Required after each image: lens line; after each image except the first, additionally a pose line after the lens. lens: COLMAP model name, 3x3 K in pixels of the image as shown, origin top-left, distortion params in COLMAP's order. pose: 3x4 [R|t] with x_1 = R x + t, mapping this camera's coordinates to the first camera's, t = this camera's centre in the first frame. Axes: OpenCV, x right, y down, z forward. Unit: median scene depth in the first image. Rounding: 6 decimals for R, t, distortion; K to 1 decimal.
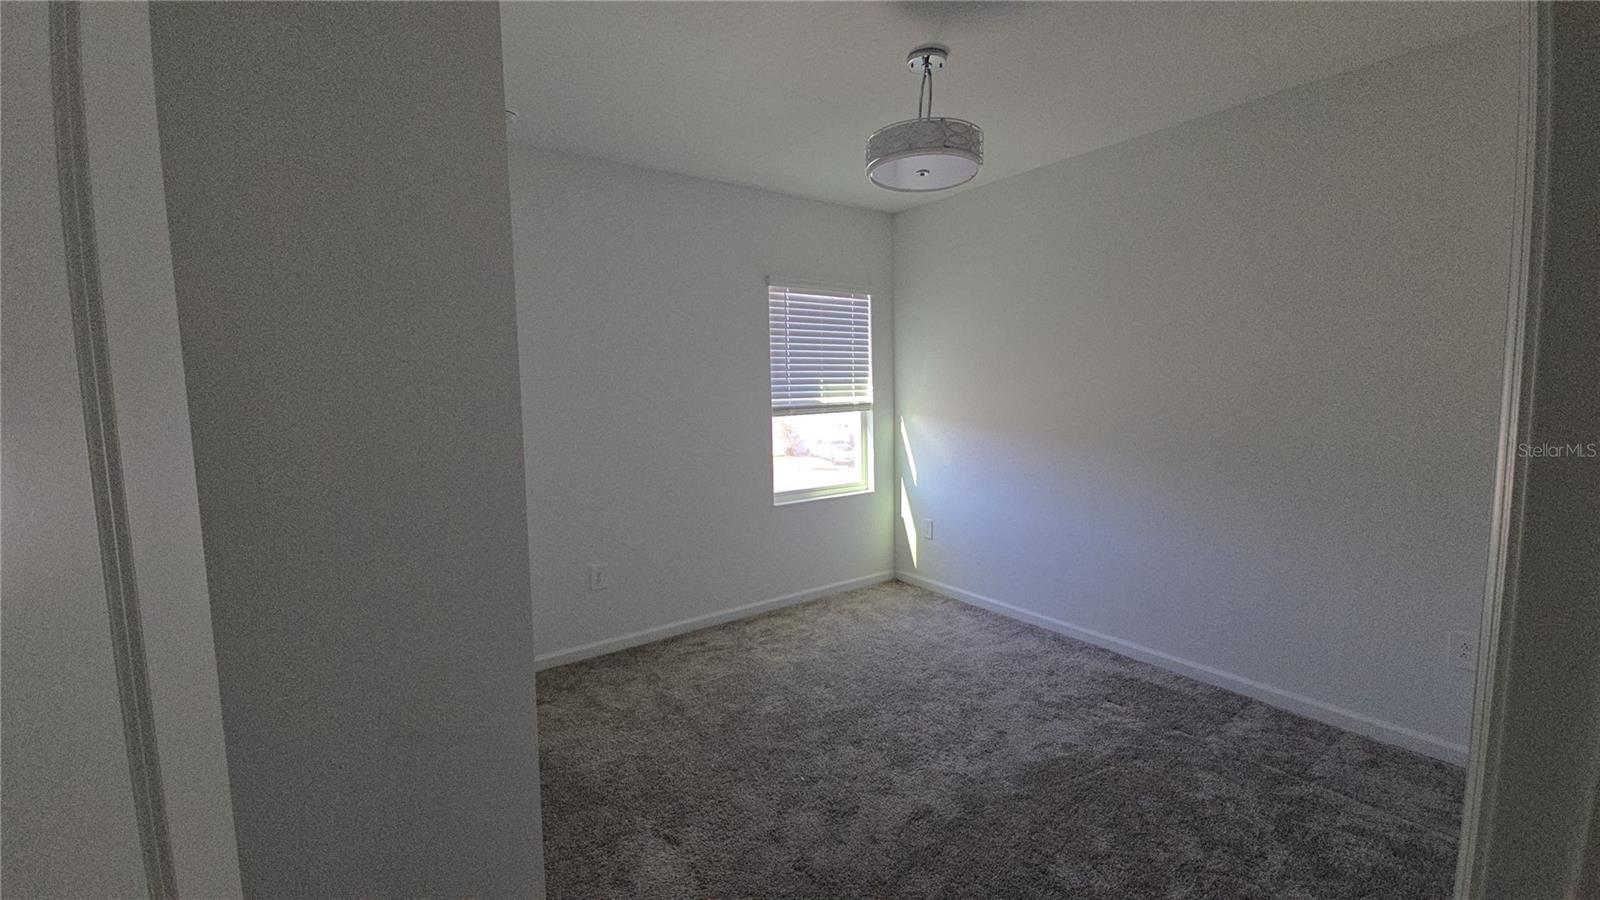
lens RADIAL K [[652.0, 0, 804.8], [0, 652.0, 447.0], [0, 0, 1]] dist [0.001962, 0.000153]
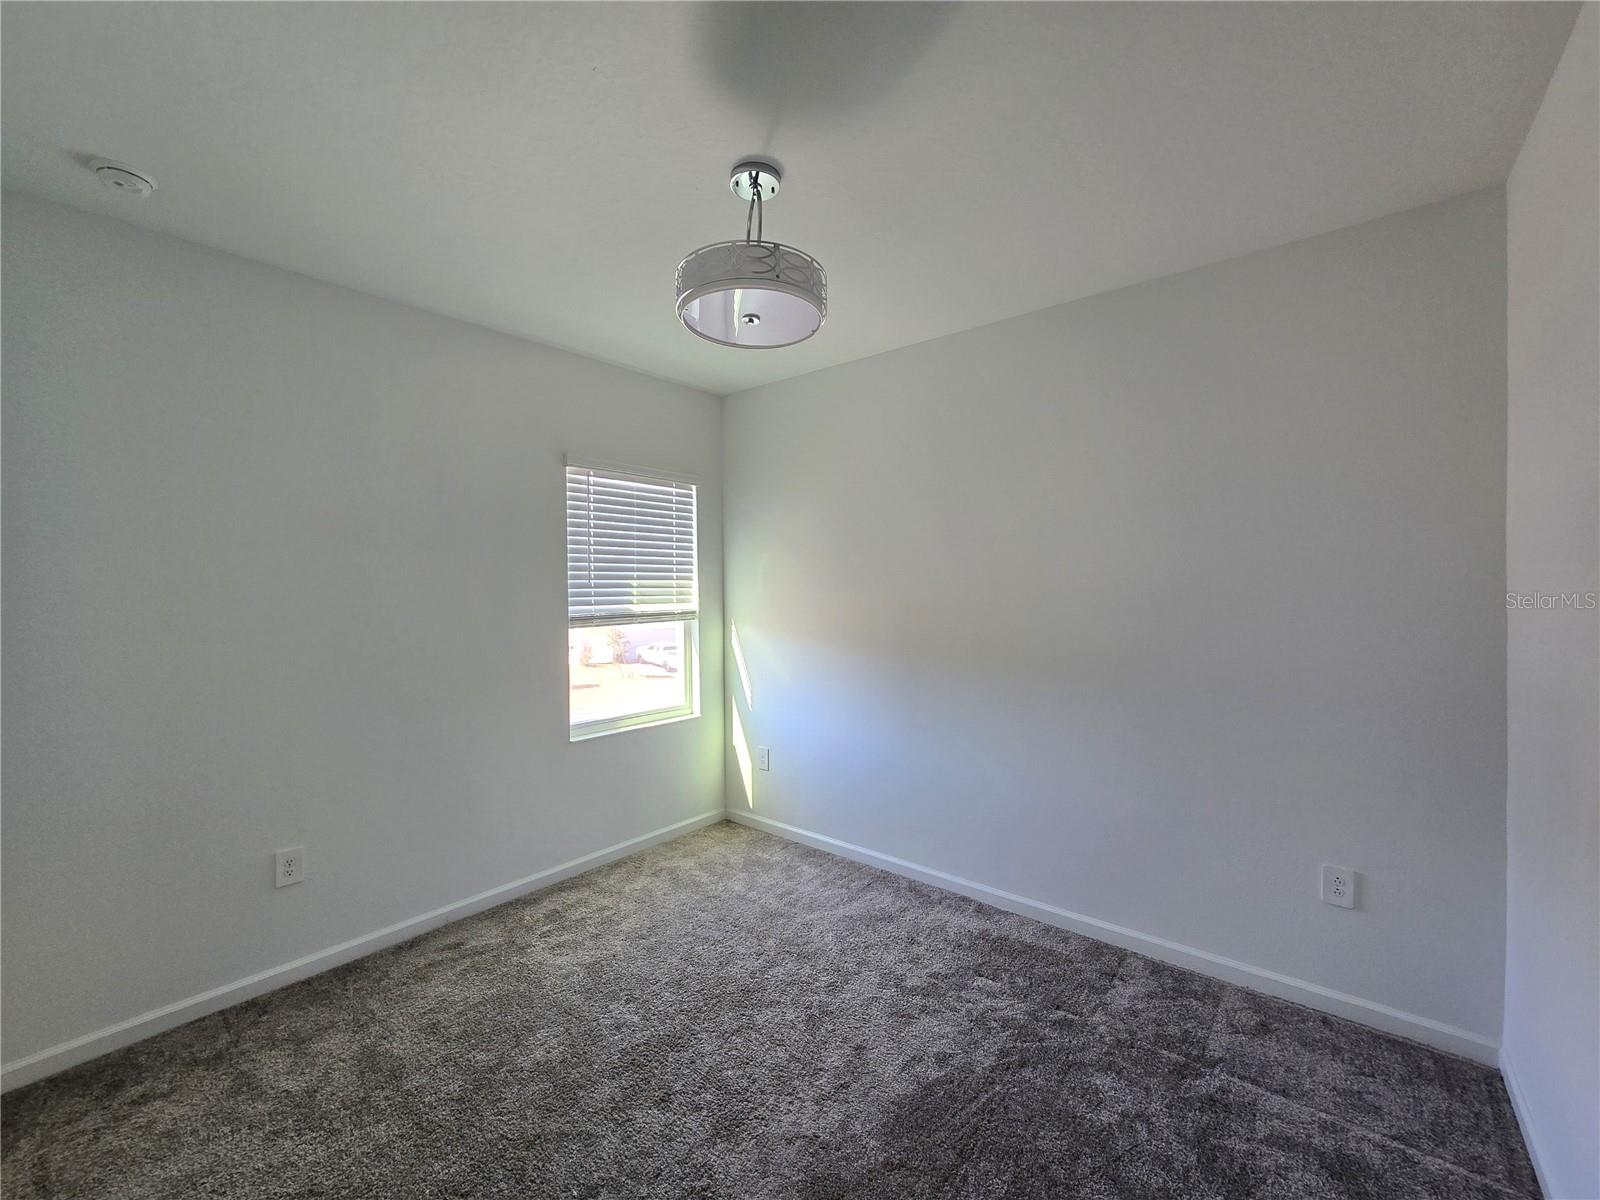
lens RADIAL K [[650.8, 0, 807.0], [0, 650.8, 595.7], [0, 0, 1]] dist [-0.006475, -0.000190]
pose [[0.968460, 0.007287, 0.249061, 0.041652], [0.013402, 0.996602, -0.081271, -0.022984], [-0.248807, 0.082046, 0.965072, 0.200976]]
